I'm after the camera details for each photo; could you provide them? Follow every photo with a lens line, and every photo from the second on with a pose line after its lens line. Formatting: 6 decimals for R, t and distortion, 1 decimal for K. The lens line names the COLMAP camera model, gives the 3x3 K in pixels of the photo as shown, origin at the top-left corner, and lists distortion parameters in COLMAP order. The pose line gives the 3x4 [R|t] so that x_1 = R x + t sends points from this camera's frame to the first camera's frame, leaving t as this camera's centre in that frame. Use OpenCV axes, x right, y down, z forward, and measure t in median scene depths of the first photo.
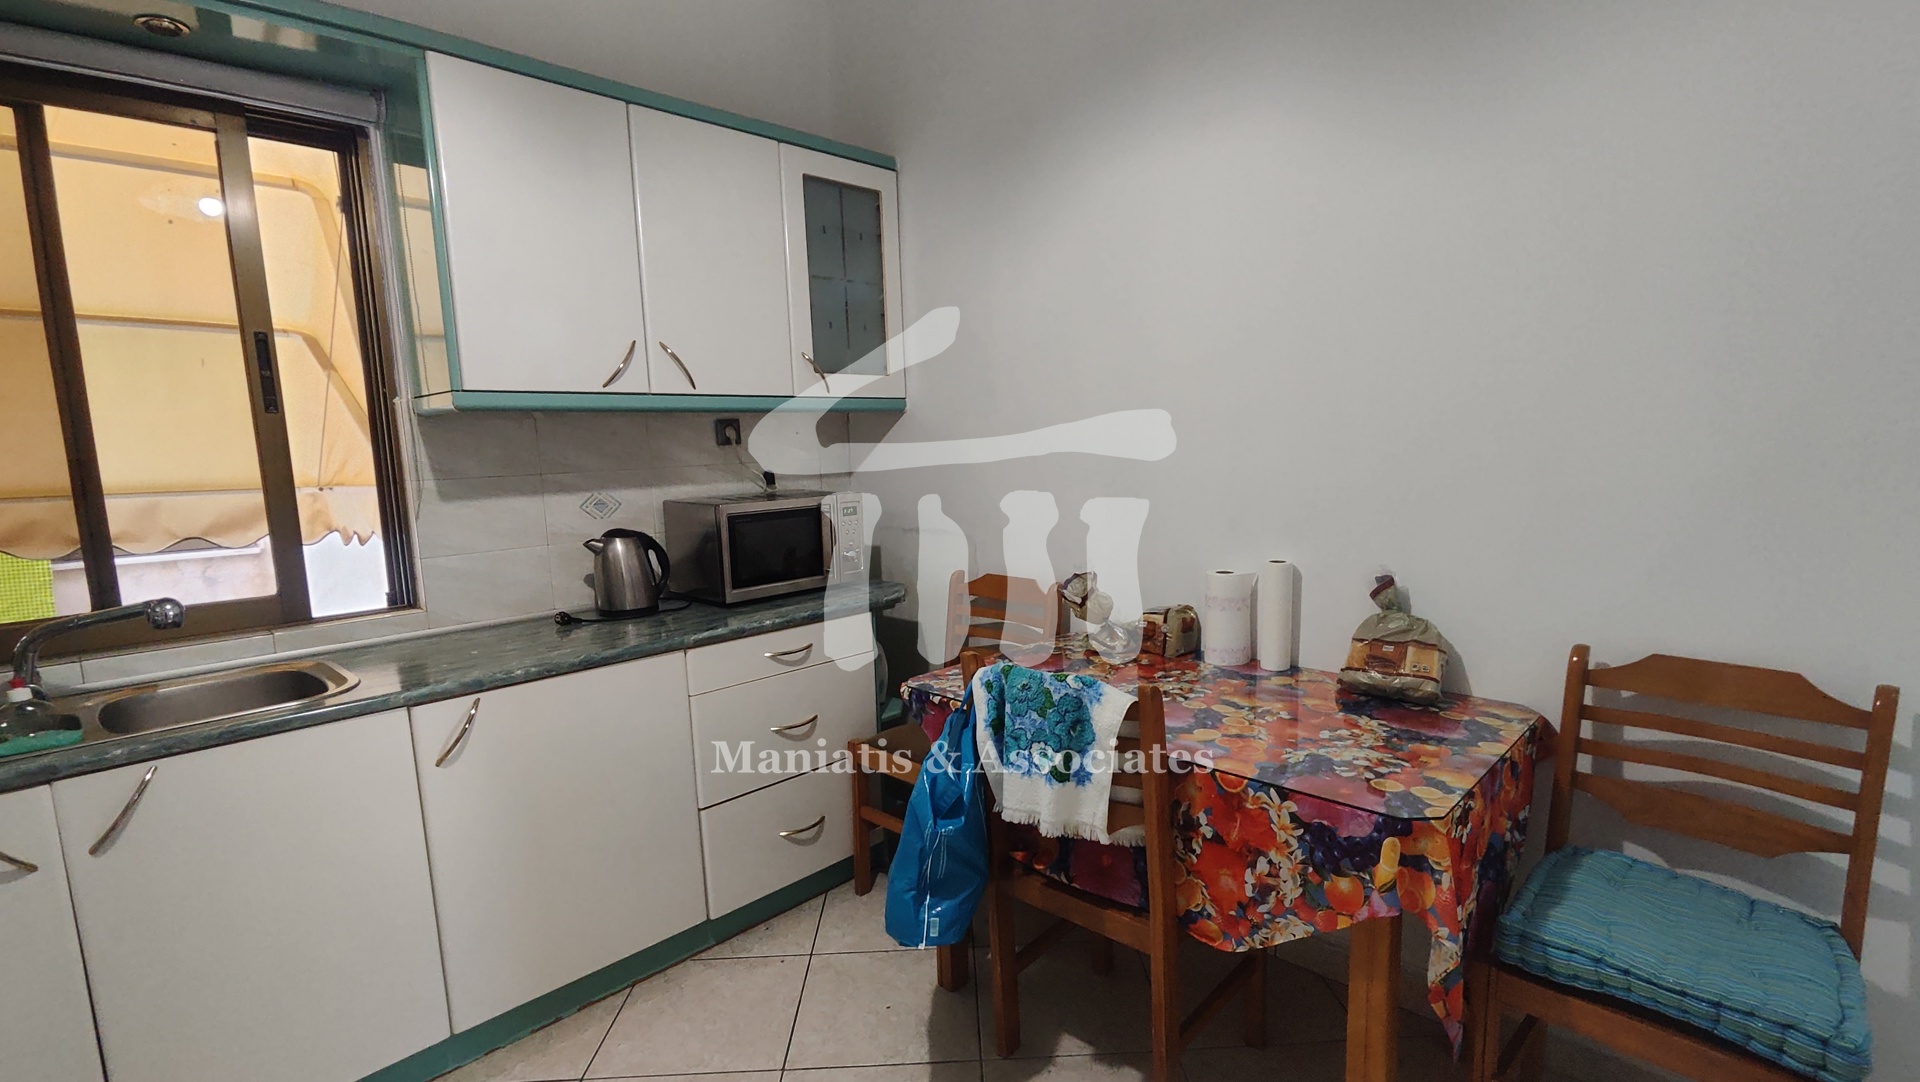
lens RADIAL K [[878.1, 0, 973.7], [0, 878.1, 555.1], [0, 0, 1]] dist [0.001588, -0.000104]
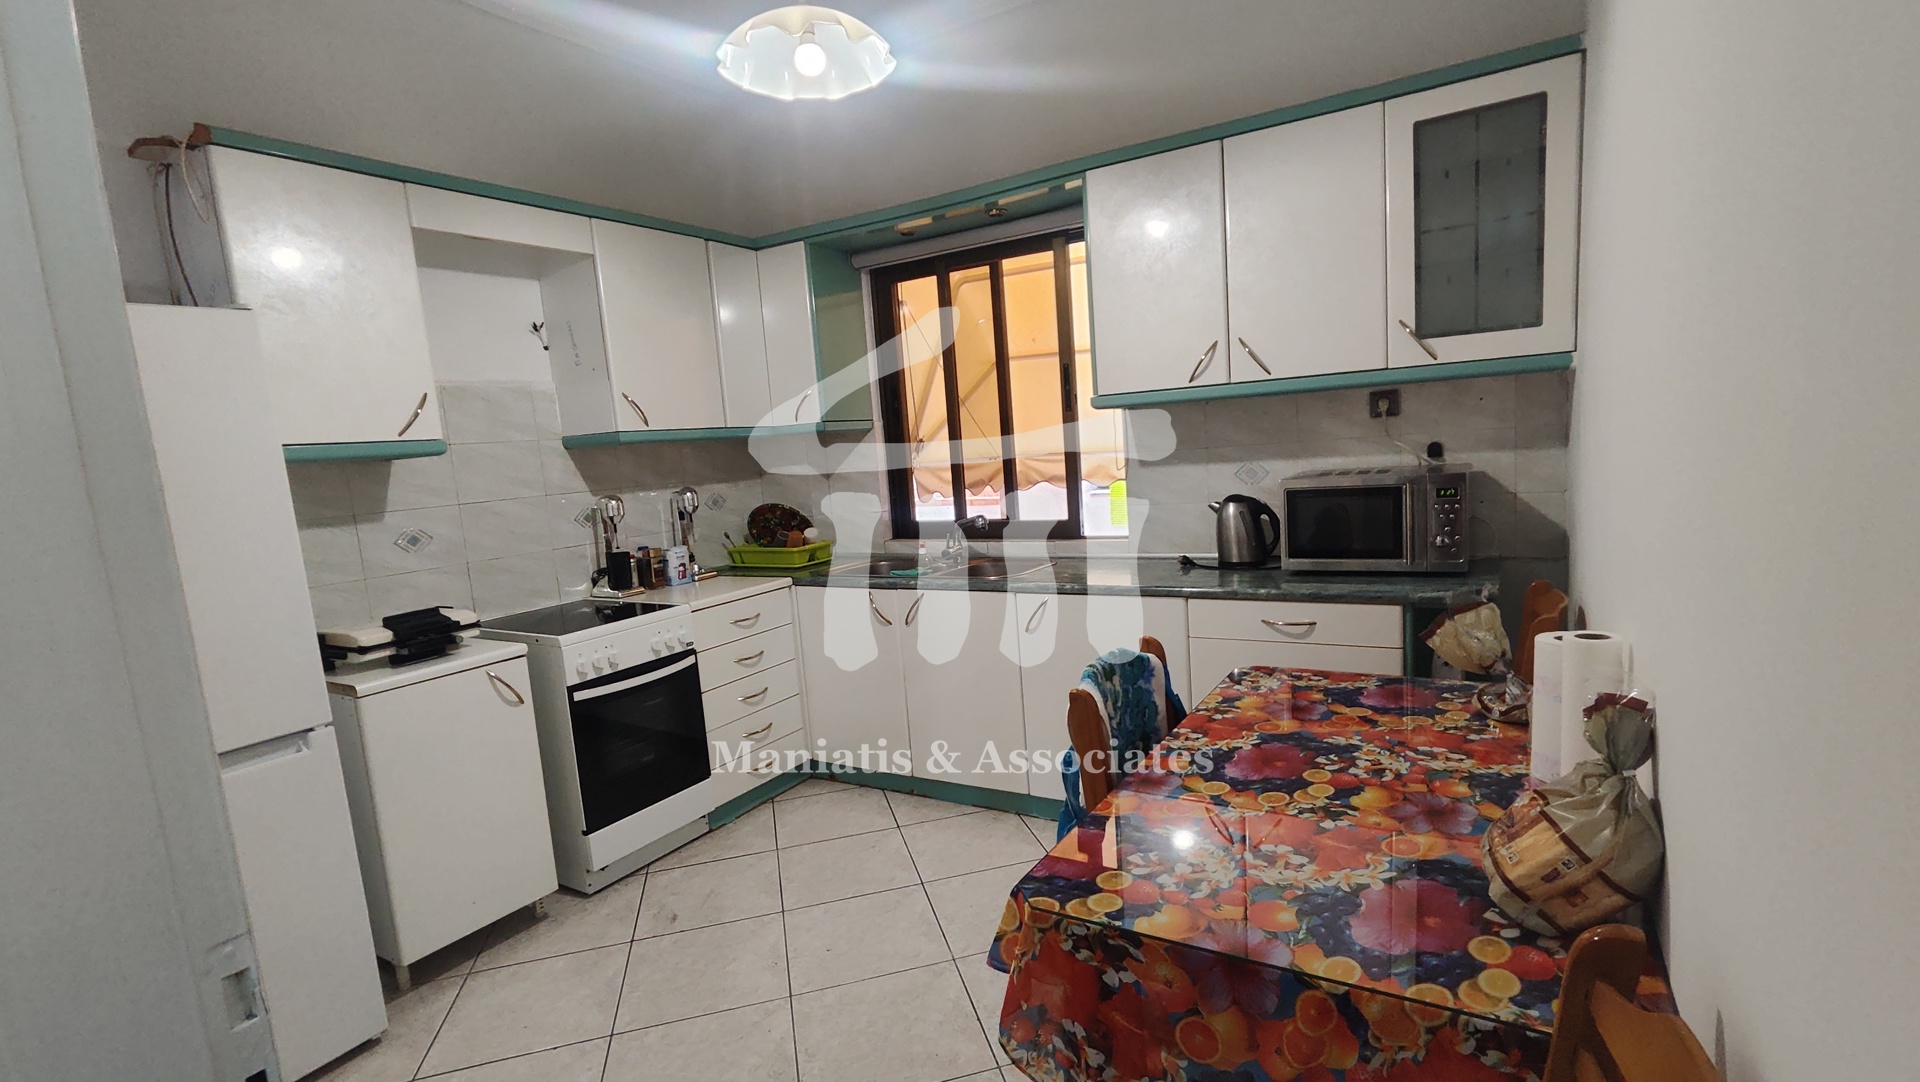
lens RADIAL K [[878.1, 0, 975.7], [0, 878.1, 543.6], [0, 0, 1]] dist [0.001588, -0.000104]
pose [[0.213488, 0.128245, -0.968492, 0.999123], [-0.059351, 0.991218, 0.118171, -0.121447], [0.975141, 0.032253, 0.219225, 0.557435]]
